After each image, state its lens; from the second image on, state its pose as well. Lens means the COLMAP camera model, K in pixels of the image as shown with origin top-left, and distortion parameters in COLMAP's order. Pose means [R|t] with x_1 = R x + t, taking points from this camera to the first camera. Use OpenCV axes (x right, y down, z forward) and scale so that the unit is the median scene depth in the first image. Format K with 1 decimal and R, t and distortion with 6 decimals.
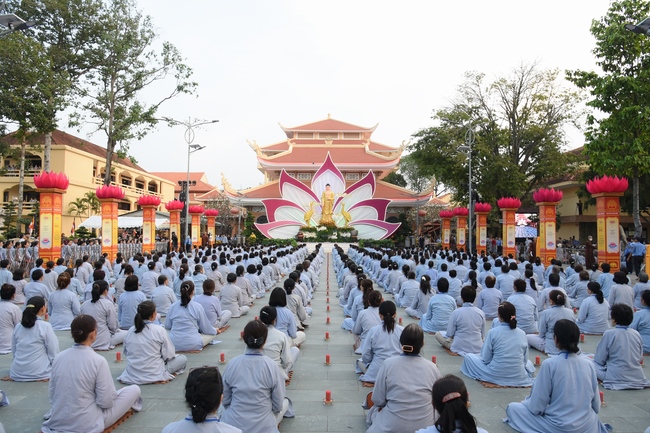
lens RADIAL K [[441.0, 0, 322.0], [0, 441.0, 227.9], [0, 0, 1]] dist [-0.046908, 0.008853]
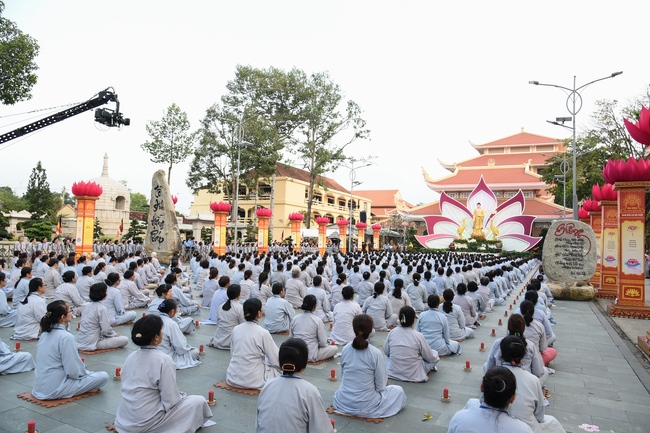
lens RADIAL K [[441.0, 0, 322.0], [0, 441.0, 227.9], [0, 0, 1]] dist [-0.046908, 0.008853]
pose [[0.892271, 0.008140, -0.451428, 0.168486], [-0.021060, 0.999500, -0.023603, 0.003183], [0.451009, 0.030568, 0.891996, -0.224487]]
